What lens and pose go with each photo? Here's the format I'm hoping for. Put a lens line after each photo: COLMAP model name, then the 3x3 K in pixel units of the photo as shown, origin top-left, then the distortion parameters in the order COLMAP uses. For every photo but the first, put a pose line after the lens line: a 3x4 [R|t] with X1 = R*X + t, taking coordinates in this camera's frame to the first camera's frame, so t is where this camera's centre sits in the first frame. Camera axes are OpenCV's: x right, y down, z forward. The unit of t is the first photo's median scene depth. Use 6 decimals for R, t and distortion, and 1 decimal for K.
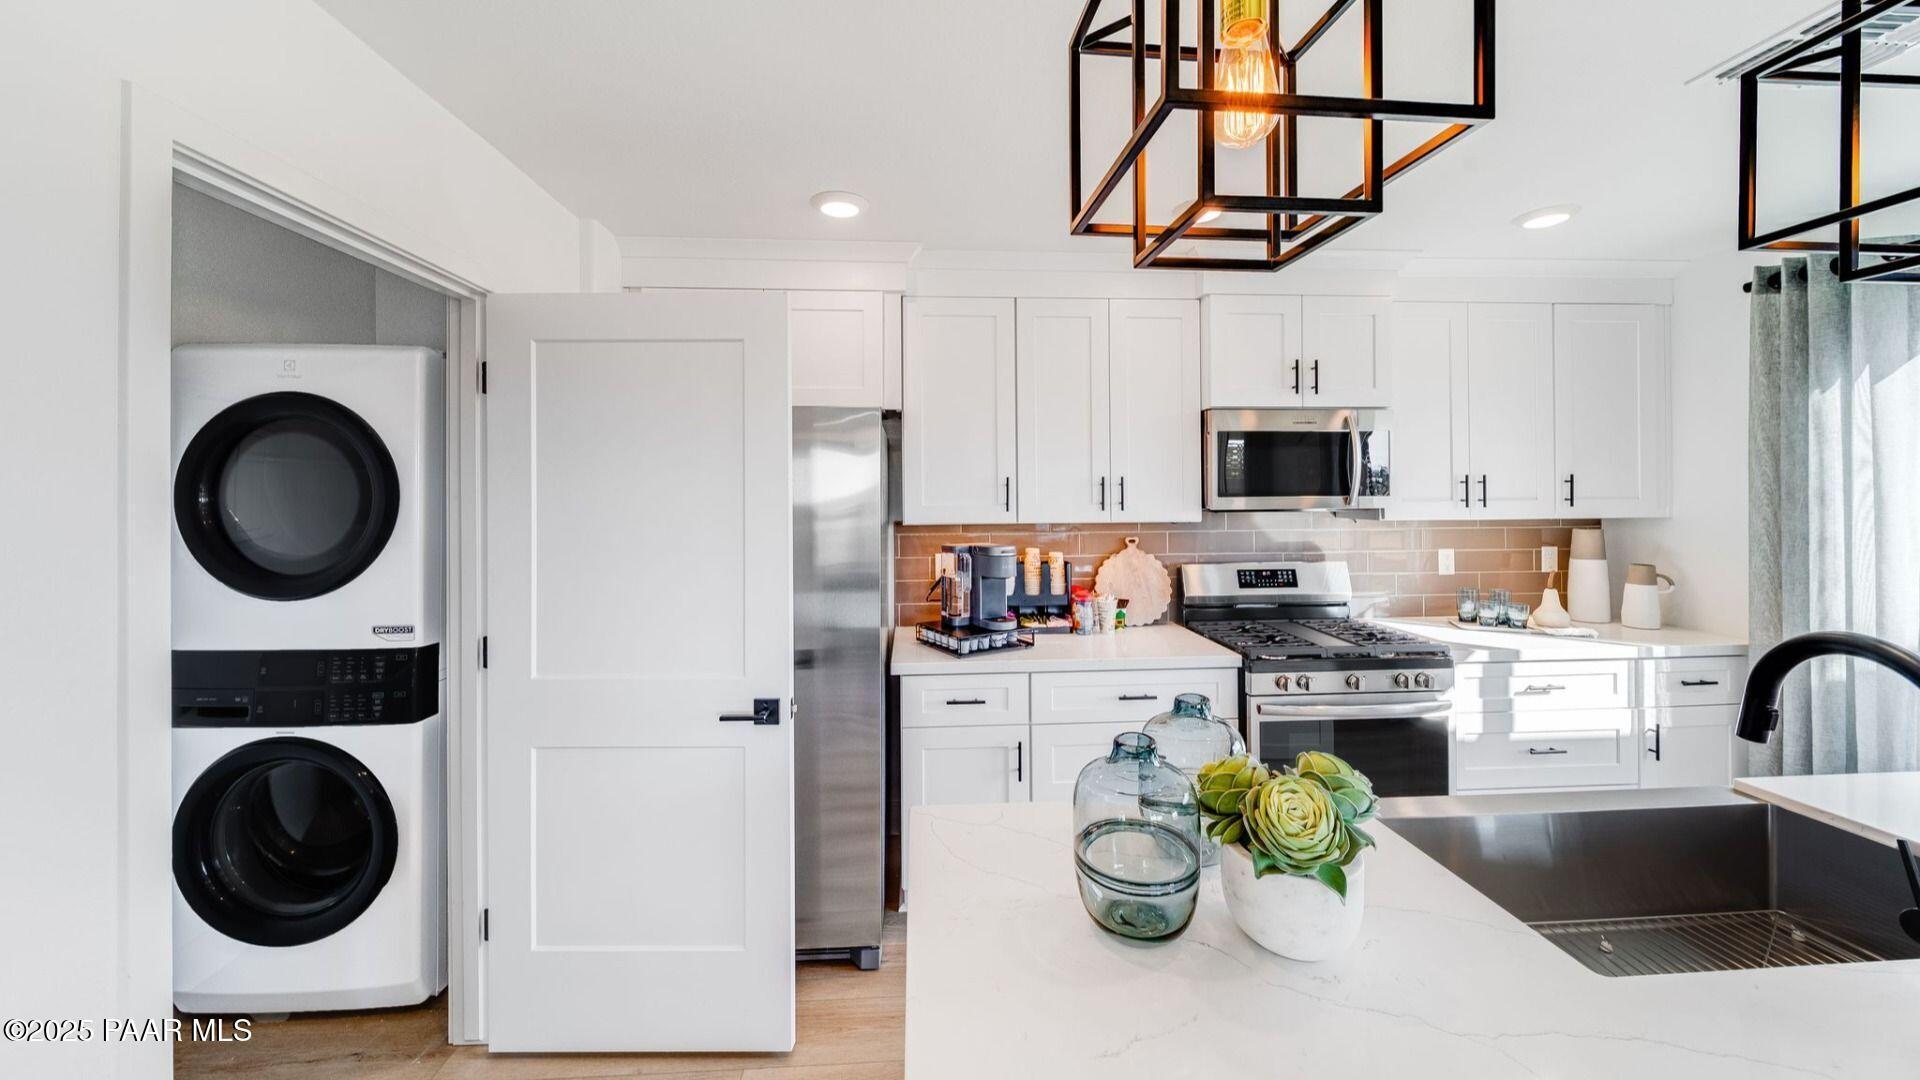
lens RADIAL K [[676.7, 0, 963.7], [0, 676.7, 493.5], [0, 0, 1]] dist [-0.001600, -0.000270]
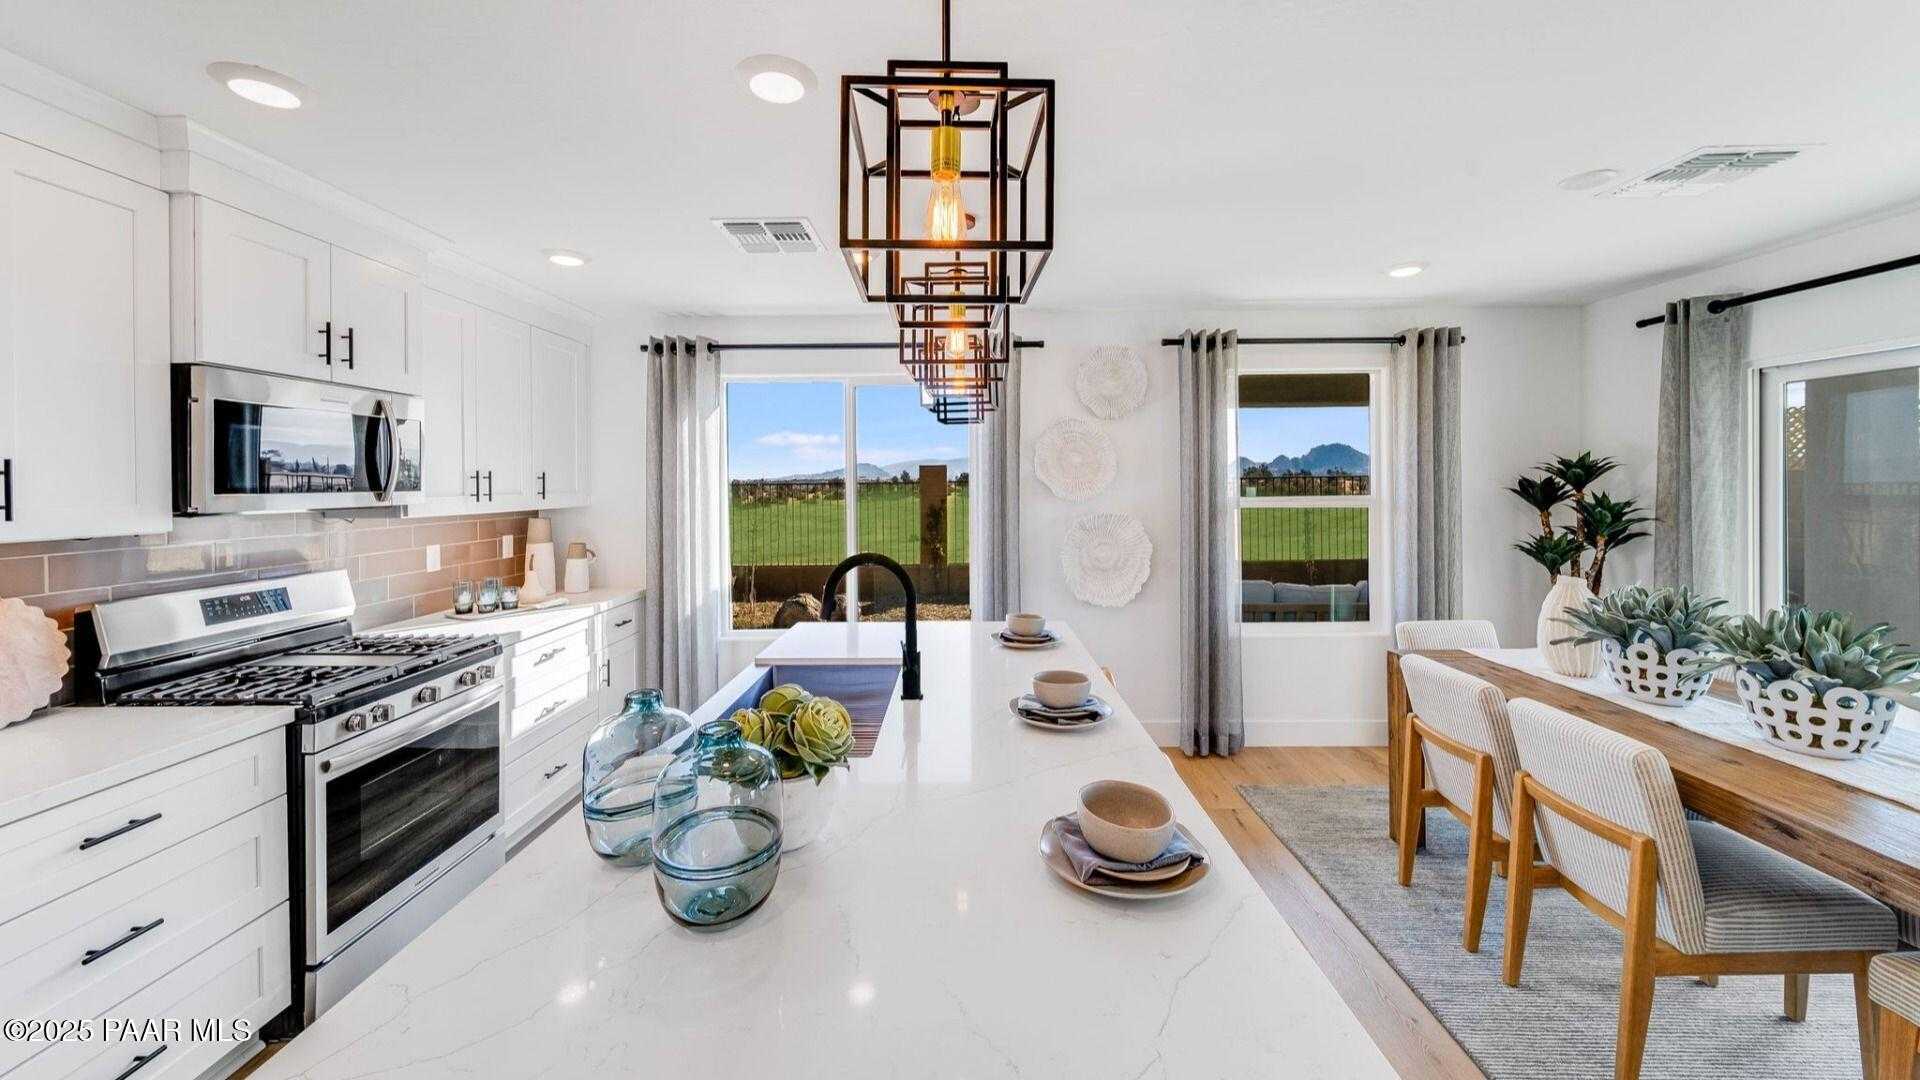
lens RADIAL K [[676.7, 0, 963.7], [0, 676.7, 493.5], [0, 0, 1]] dist [-0.001600, -0.000270]
pose [[0.060972, -0.009660, 0.998093, -0.240998], [0.002479, 0.999952, 0.009527, -0.000305], [-0.998136, 0.001894, 0.060993, 0.183351]]
